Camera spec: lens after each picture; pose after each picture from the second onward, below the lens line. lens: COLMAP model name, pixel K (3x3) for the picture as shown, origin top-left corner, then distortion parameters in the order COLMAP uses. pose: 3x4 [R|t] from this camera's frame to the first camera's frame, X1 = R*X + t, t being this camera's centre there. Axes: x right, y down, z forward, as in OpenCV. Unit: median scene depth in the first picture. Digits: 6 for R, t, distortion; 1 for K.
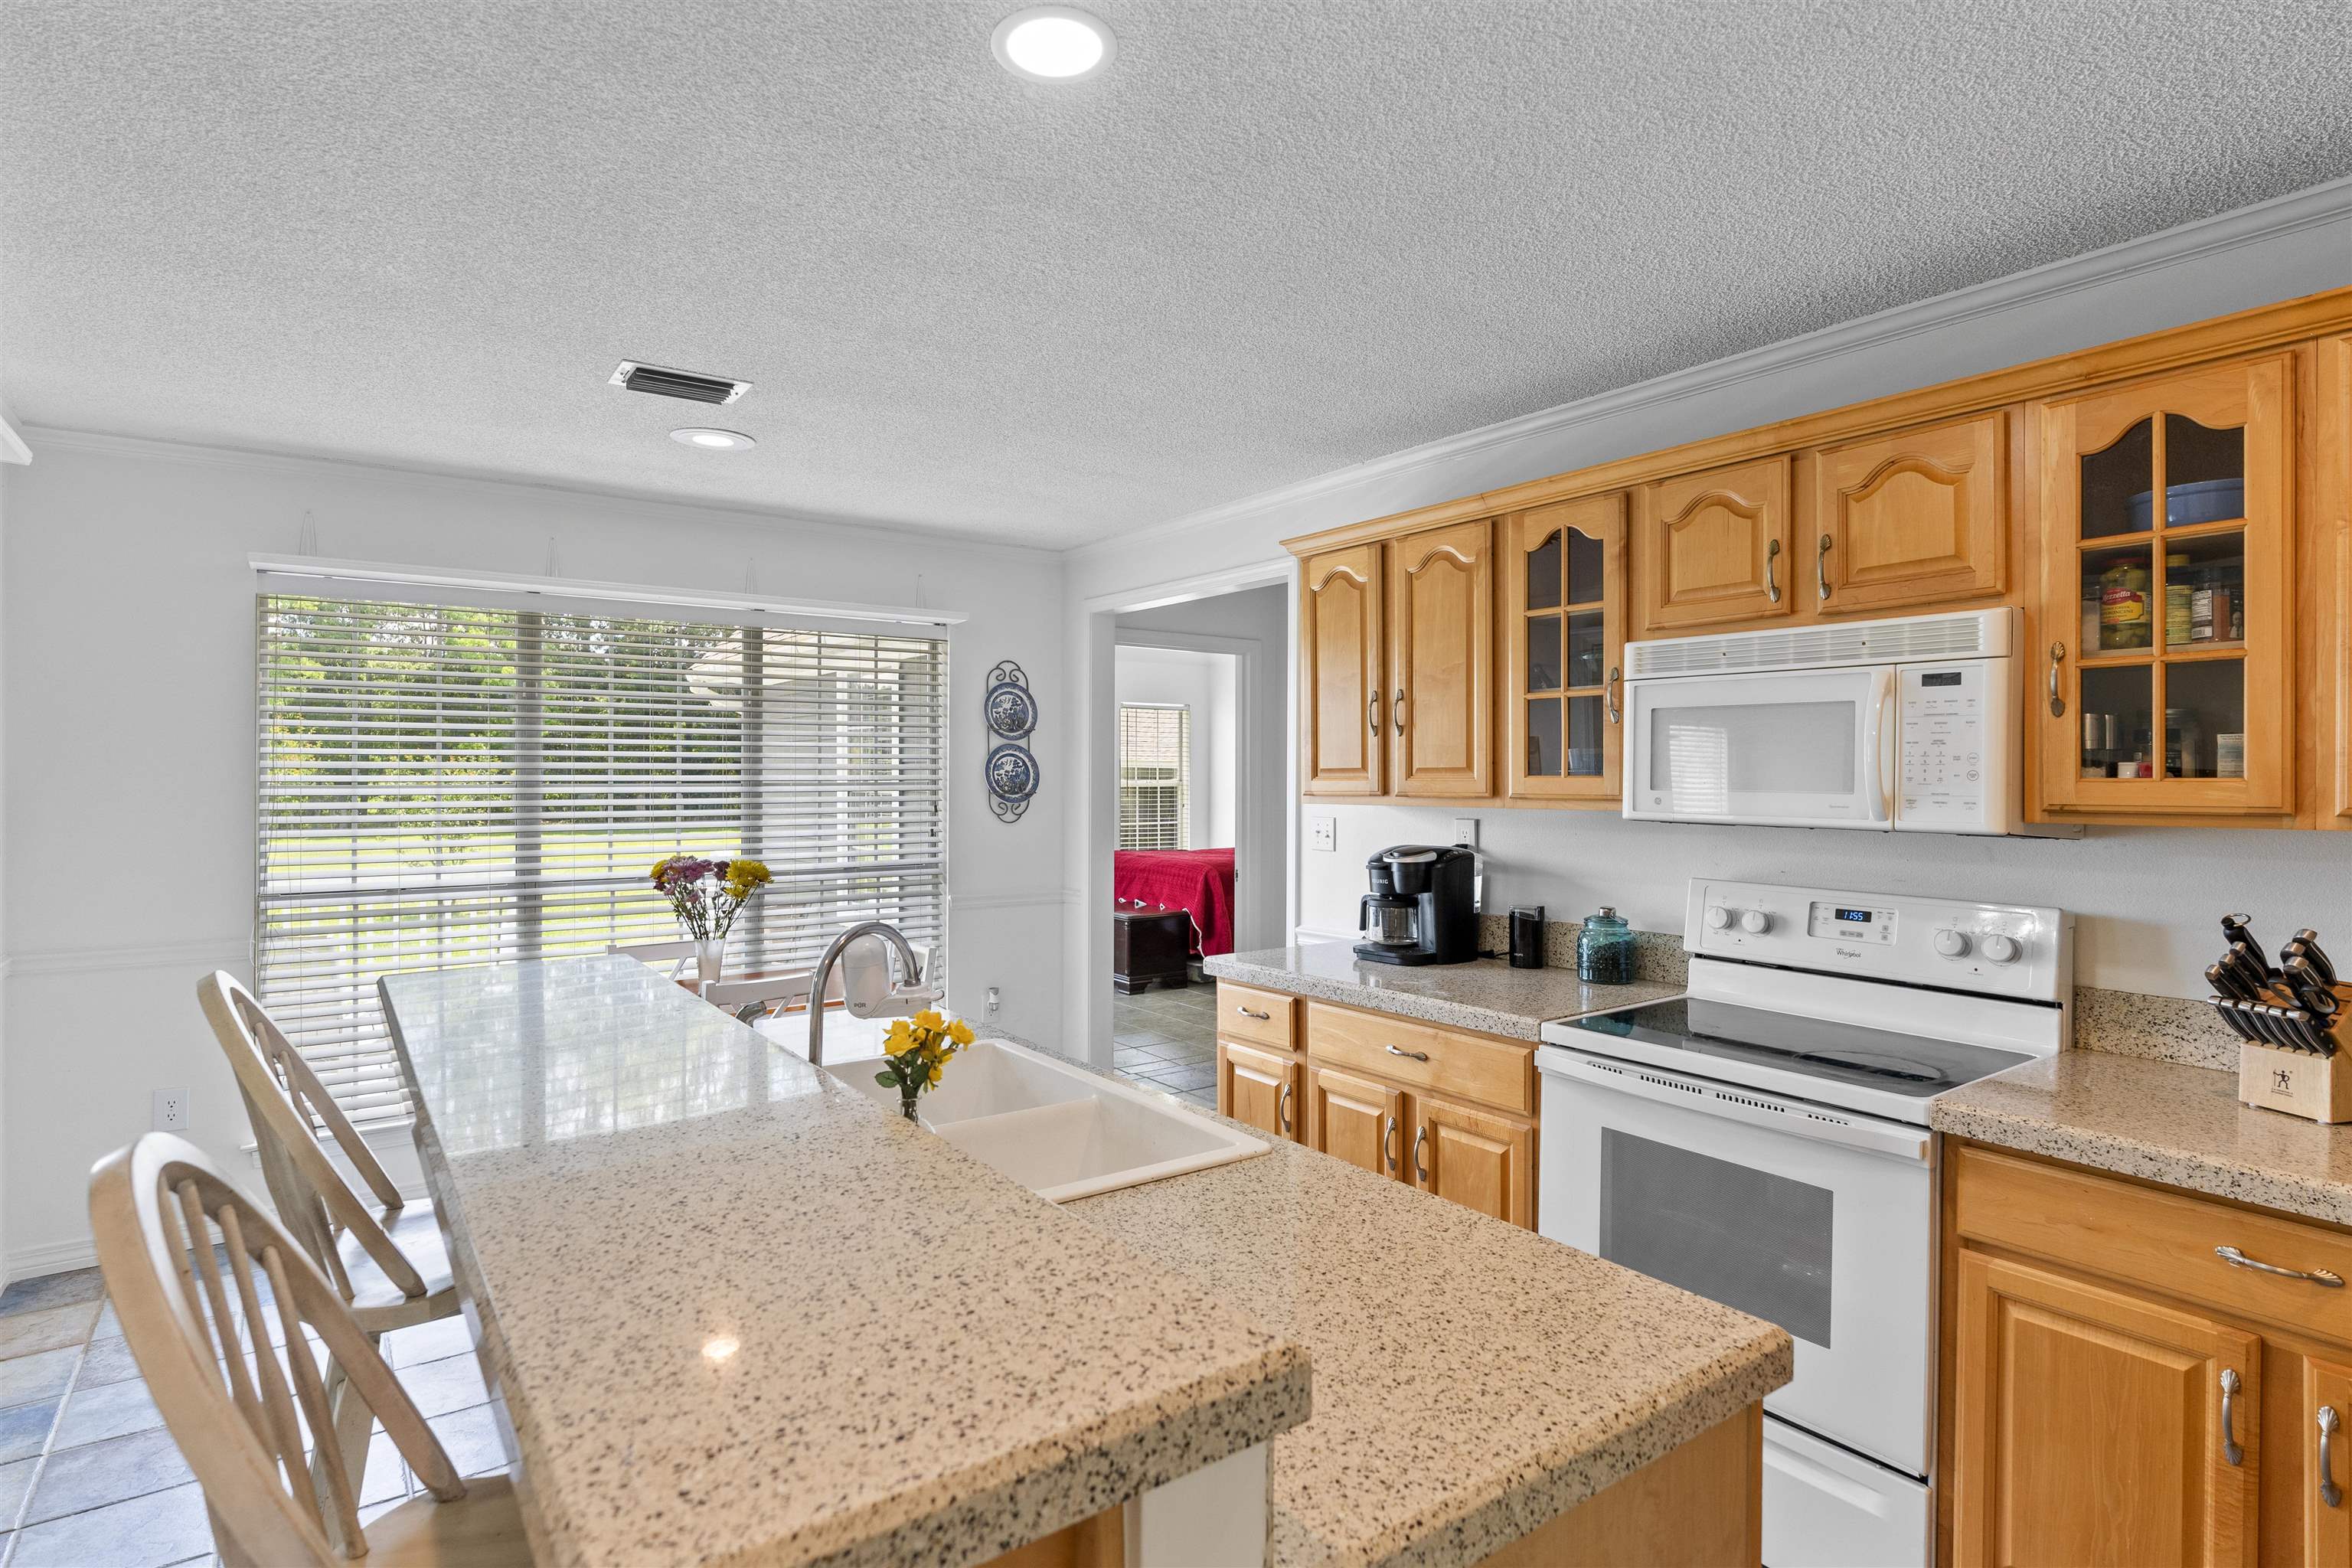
lens RADIAL K [[1205.1, 0, 1171.5], [0, 1205.1, 776.5], [0, 0, 1]] dist [0.000453, 0.000223]
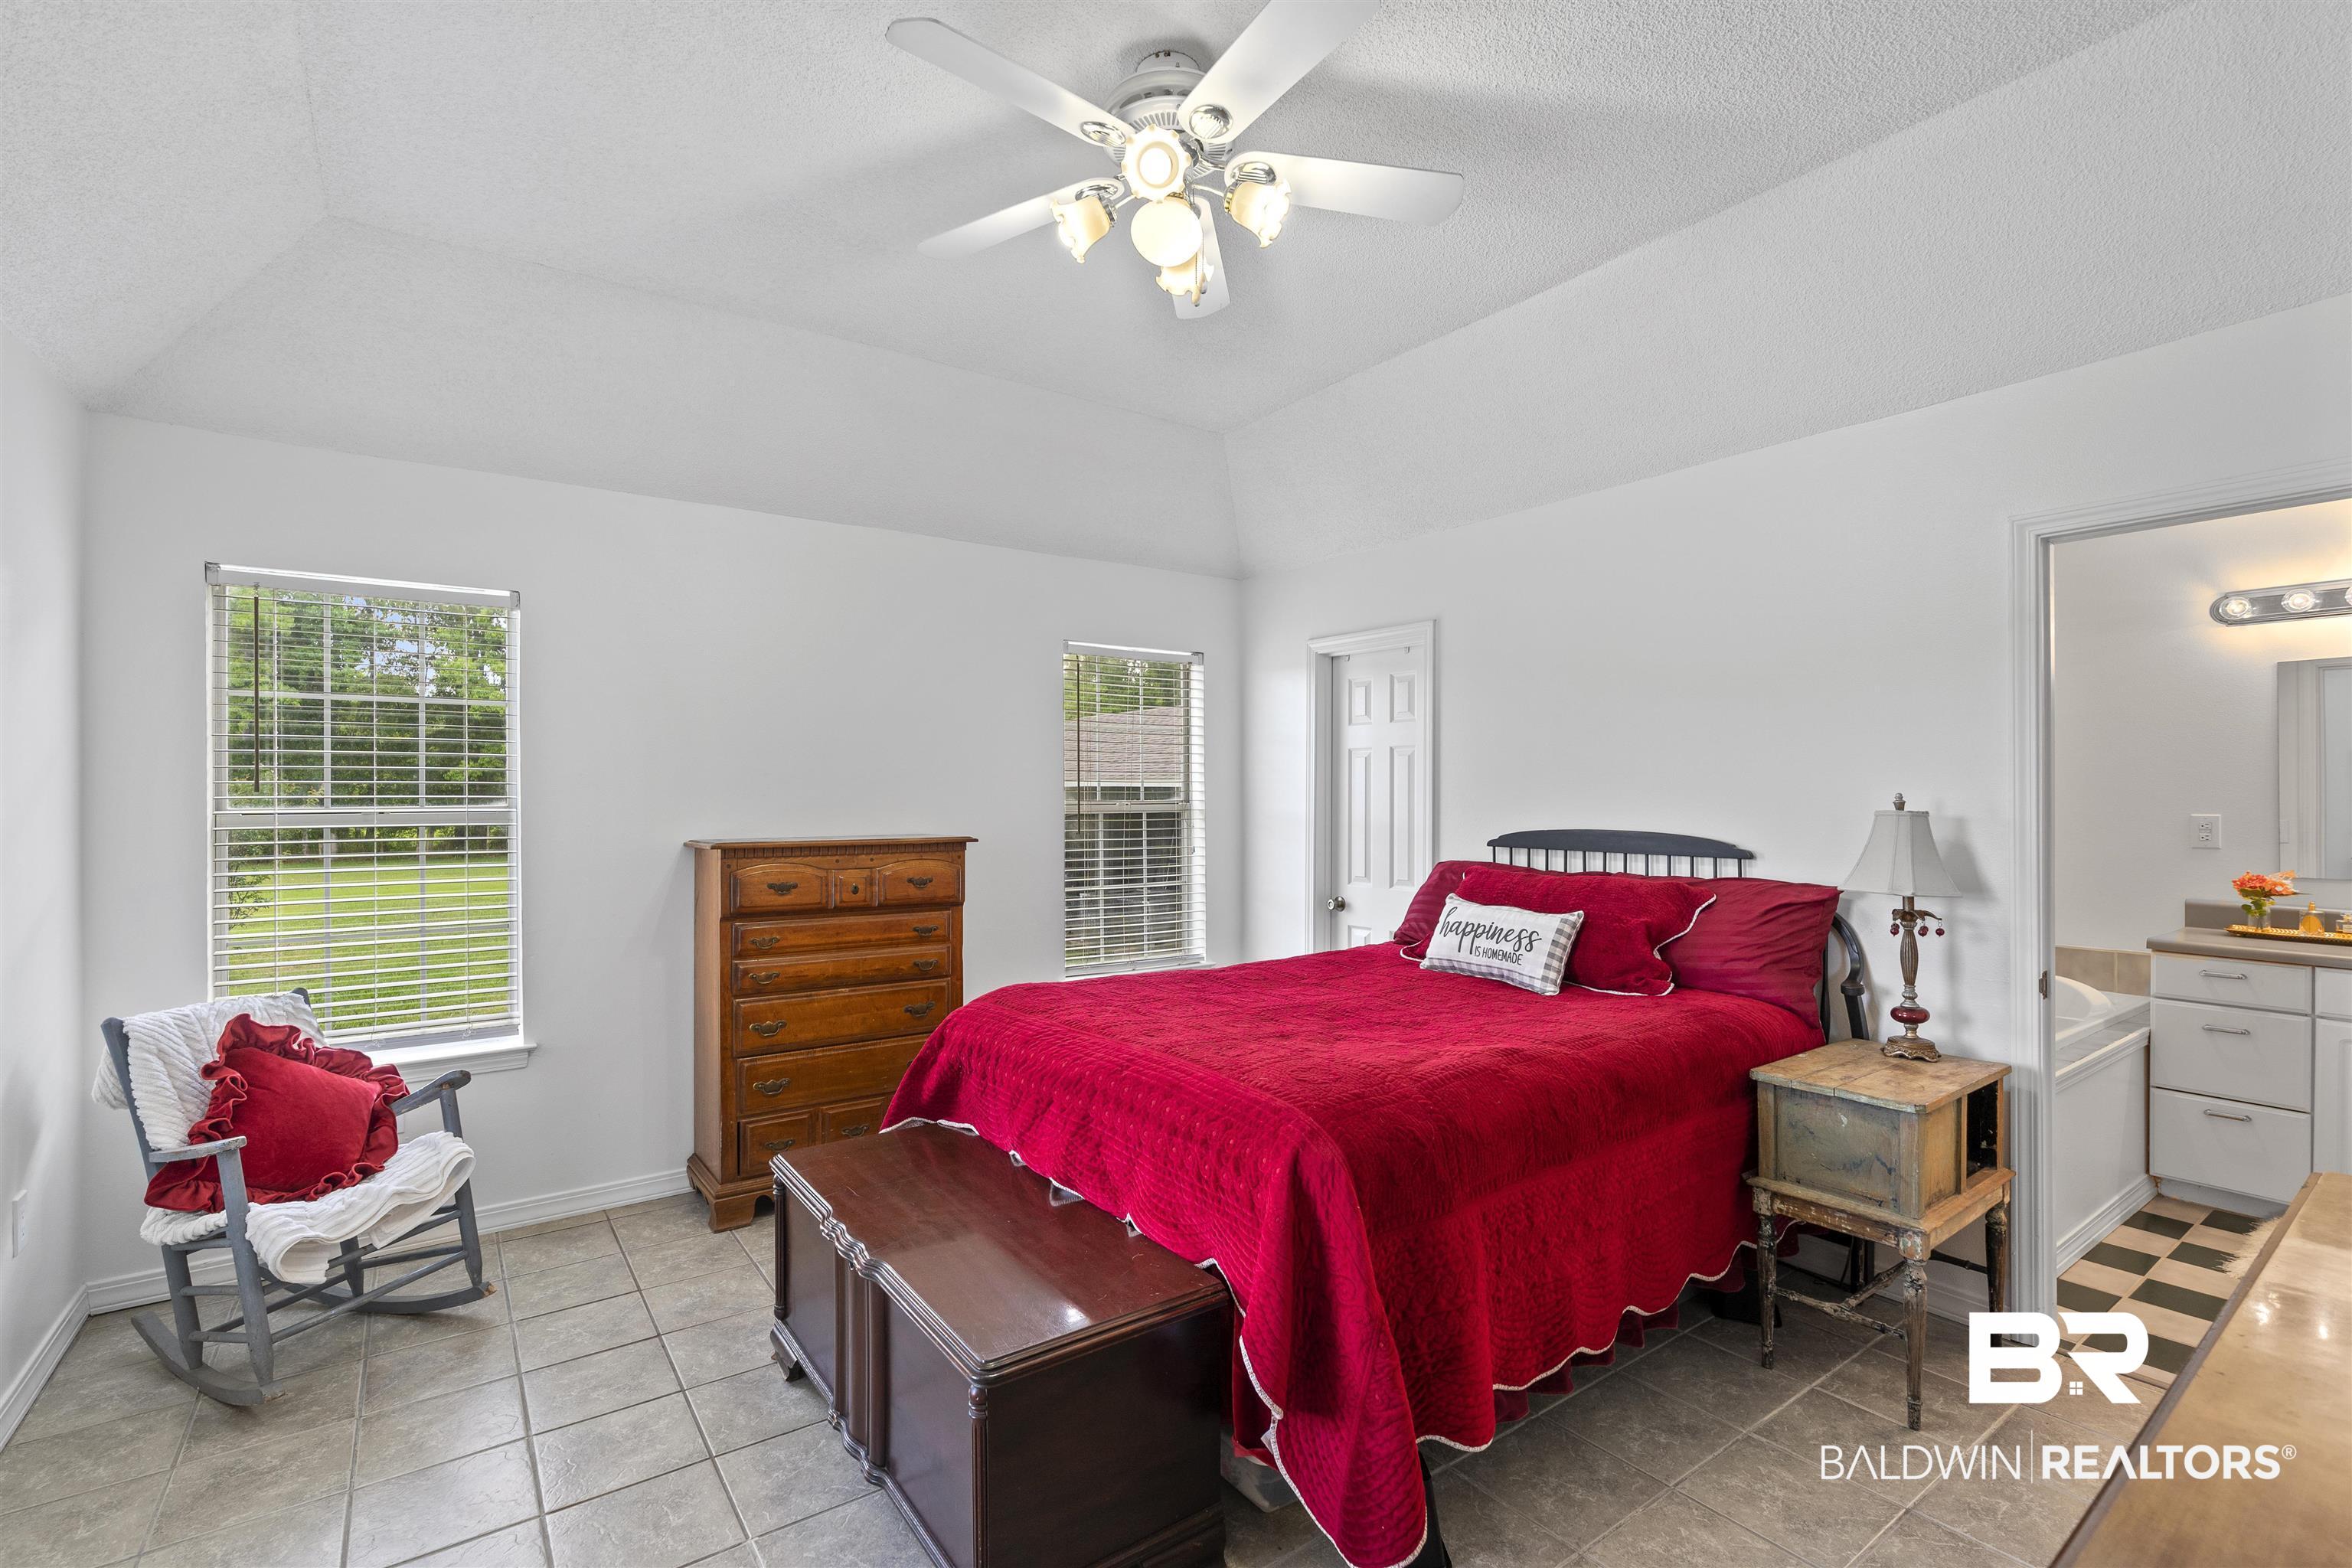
lens RADIAL K [[1057.9, 0, 1167.1], [0, 1057.9, 812.1], [0, 0, 1]] dist [-0.001817, 0.000098]
pose [[0.999998, -0.002050, -0.000536, 0.001104], [0.002056, 0.999948, 0.010021, 0.003355], [0.000515, -0.010022, 0.999950, 0.539308]]
